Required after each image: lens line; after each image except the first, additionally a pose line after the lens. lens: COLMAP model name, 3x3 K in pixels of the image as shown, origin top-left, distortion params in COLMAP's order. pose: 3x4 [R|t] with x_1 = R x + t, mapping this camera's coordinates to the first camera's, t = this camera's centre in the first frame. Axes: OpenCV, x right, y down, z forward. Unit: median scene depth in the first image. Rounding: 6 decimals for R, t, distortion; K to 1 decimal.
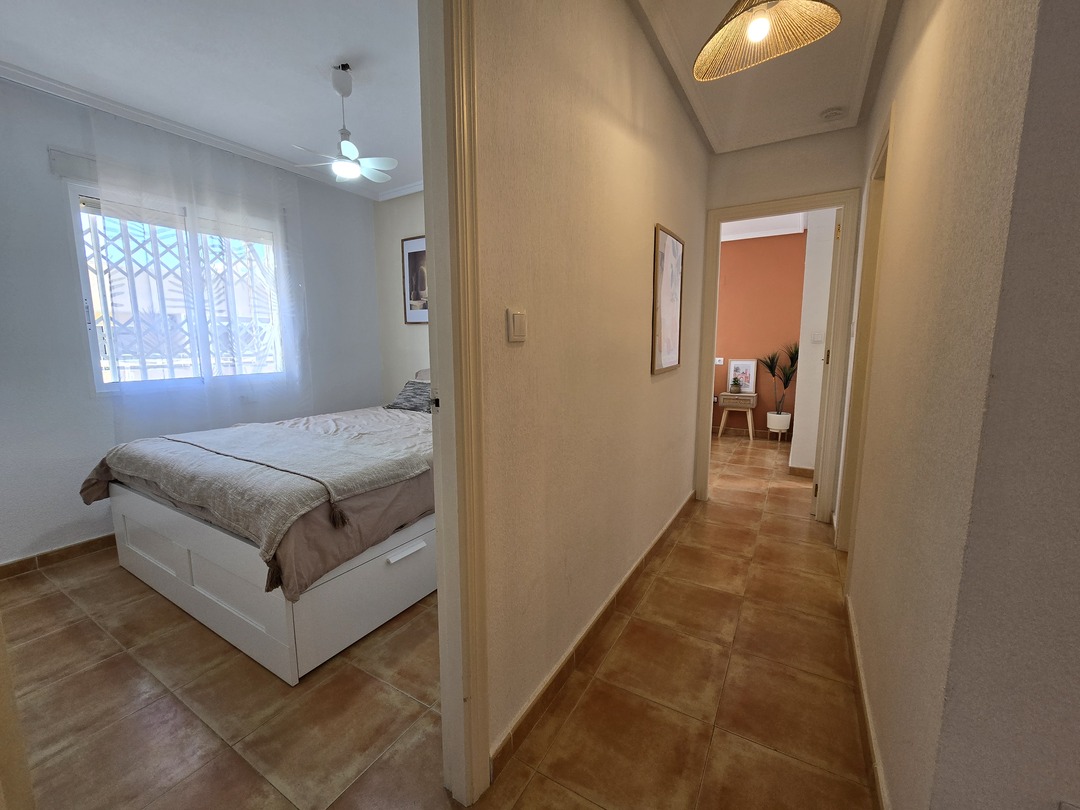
lens RADIAL K [[451.6, 0, 540.0], [0, 451.6, 405.0], [0, 0, 1]] dist [-0.002200, 0.000228]
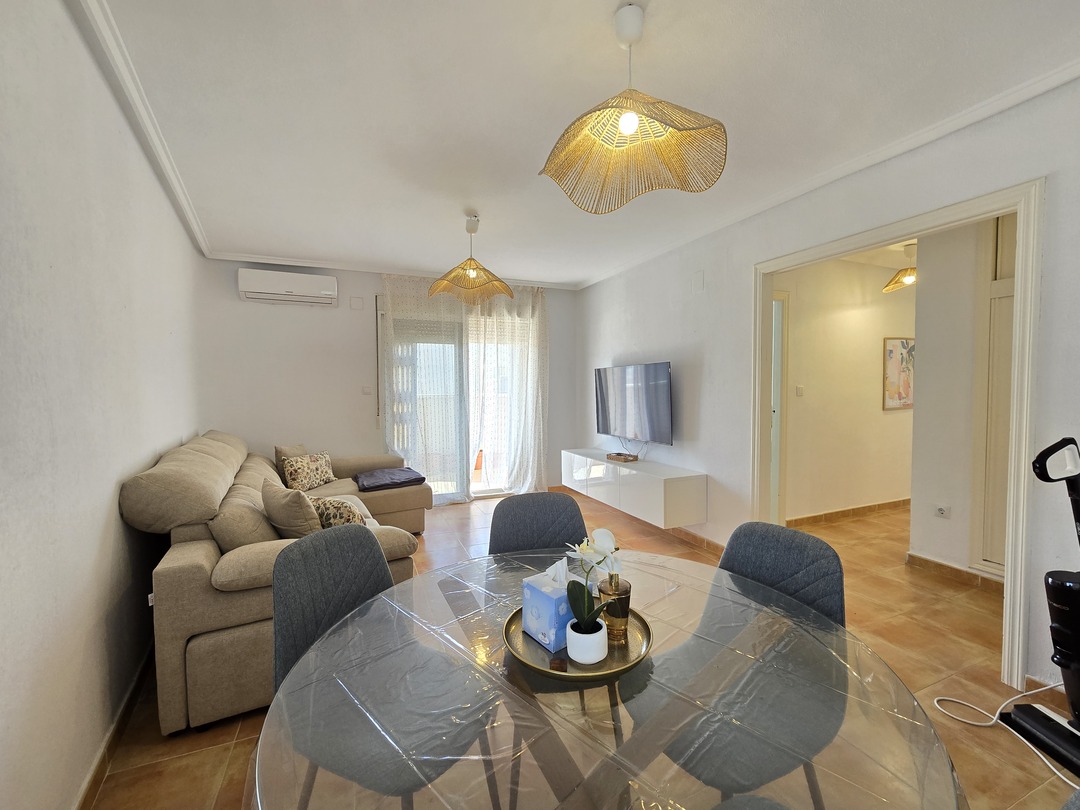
lens RADIAL K [[451.6, 0, 540.0], [0, 451.6, 405.0], [0, 0, 1]] dist [-0.002200, 0.000228]
pose [[0.814121, 0.022972, -0.580241, 0.248464], [-0.076431, 0.994763, -0.067856, 0.233587], [0.575643, 0.099592, 0.811613, -2.165596]]
